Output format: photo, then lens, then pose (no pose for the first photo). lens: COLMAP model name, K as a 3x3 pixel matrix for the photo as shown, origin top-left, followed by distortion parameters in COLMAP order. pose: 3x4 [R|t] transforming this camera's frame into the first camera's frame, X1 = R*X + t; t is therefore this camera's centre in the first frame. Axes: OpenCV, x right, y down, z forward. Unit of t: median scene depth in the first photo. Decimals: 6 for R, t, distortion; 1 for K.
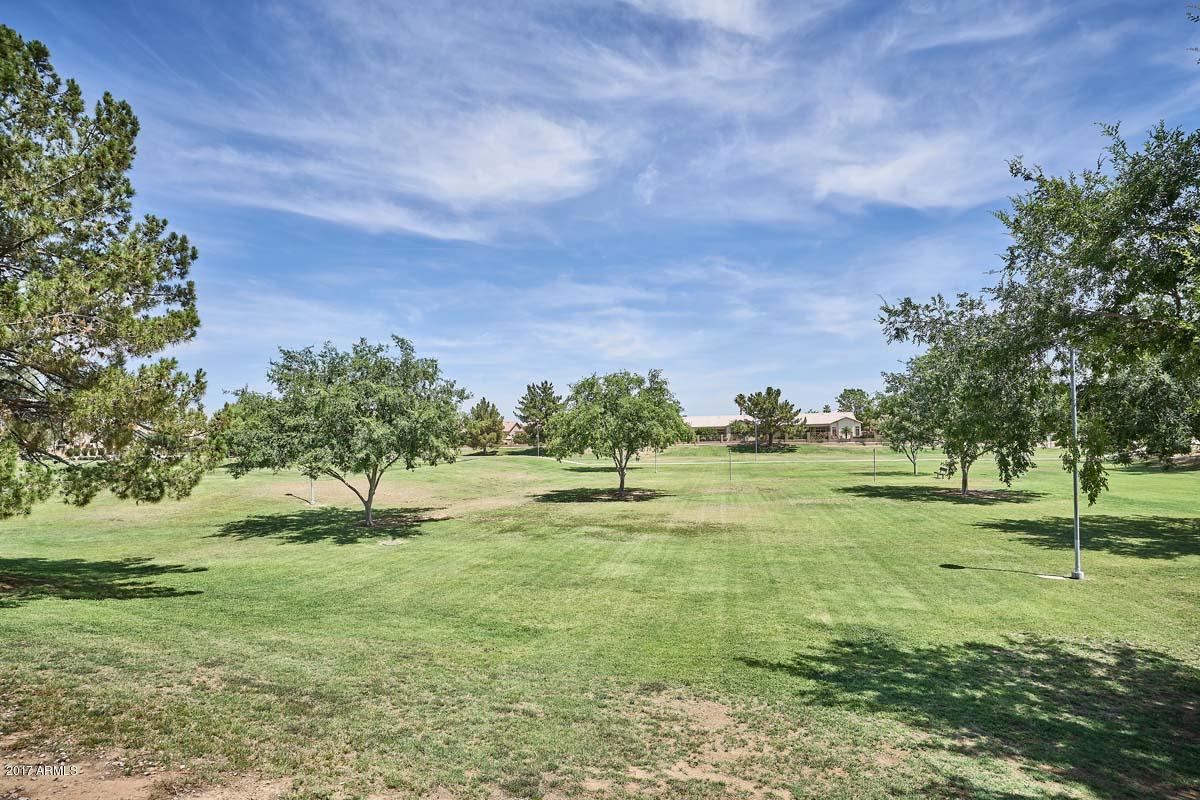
lens RADIAL K [[601.5, 0, 601.3], [0, 601.5, 421.7], [0, 0, 1]] dist [-0.001749, -0.000159]
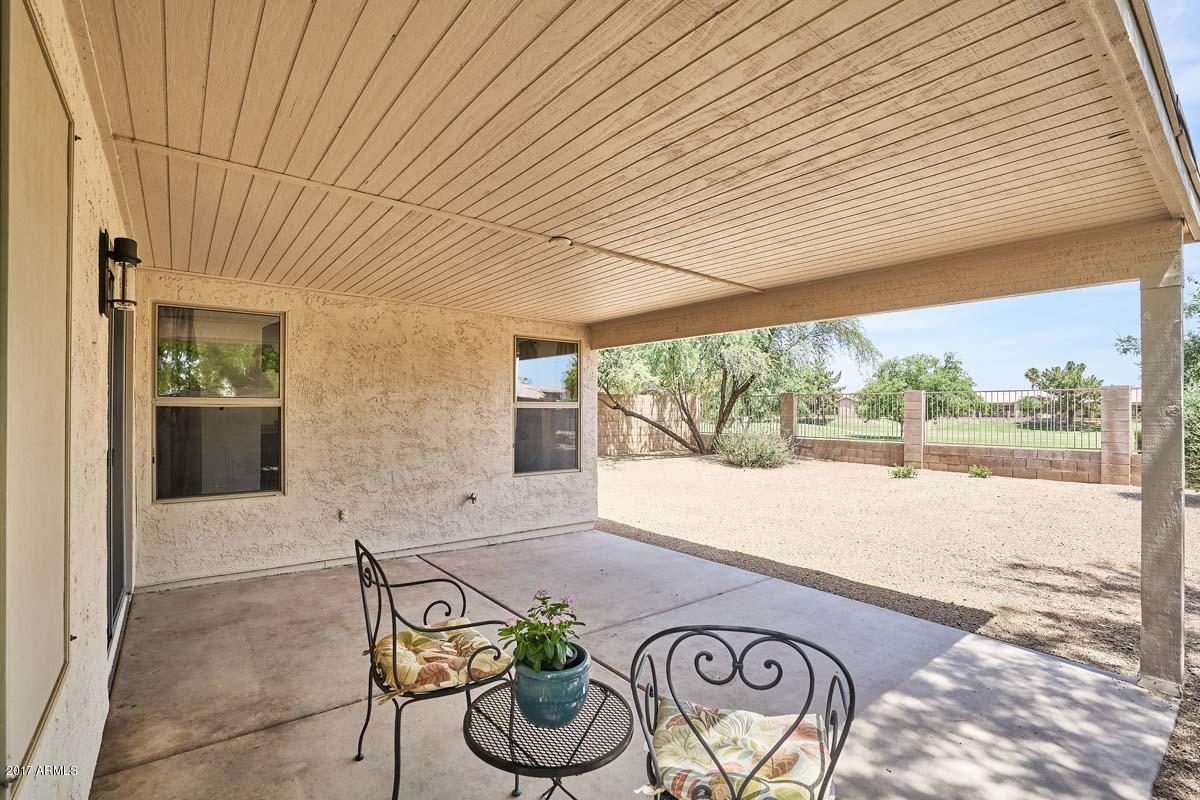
lens RADIAL K [[585.7, 0, 600.0], [0, 585.7, 400.0], [0, 0, 1]] dist [-0.004351, -0.000582]
pose [[0.917508, 0.017747, -0.397322, -0.031943], [-0.014266, 0.999830, 0.011716, 0.002623], [0.397462, -0.005081, 0.917605, -0.133038]]
